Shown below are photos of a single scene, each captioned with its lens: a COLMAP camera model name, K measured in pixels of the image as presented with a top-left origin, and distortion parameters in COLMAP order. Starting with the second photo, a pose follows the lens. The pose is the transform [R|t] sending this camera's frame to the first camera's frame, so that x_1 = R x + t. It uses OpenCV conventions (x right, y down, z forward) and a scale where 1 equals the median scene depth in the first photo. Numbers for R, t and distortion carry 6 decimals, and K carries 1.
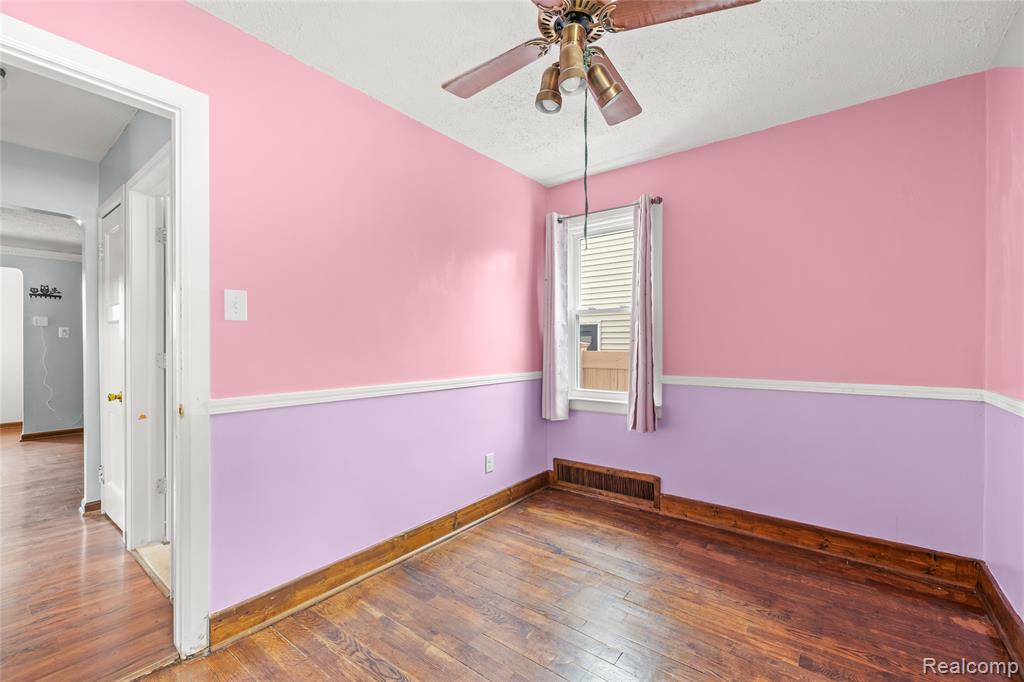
lens RADIAL K [[431.1, 0, 514.6], [0, 431.1, 343.2], [0, 0, 1]] dist [0.000602, 0.000237]
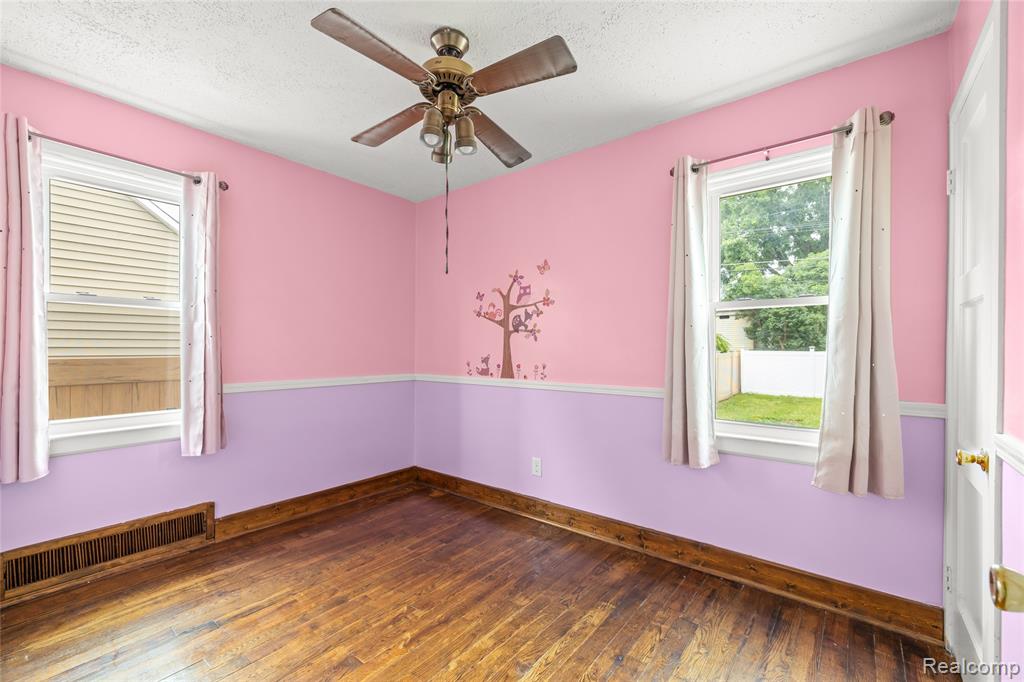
lens RADIAL K [[431.1, 0, 506.1], [0, 431.1, 351.4], [0, 0, 1]] dist [0.000602, 0.000237]
pose [[0.015609, -0.004321, 0.999869, -0.562182], [-0.005030, 0.999978, 0.004400, 0.000677], [-0.999866, -0.005099, 0.015587, 0.425641]]
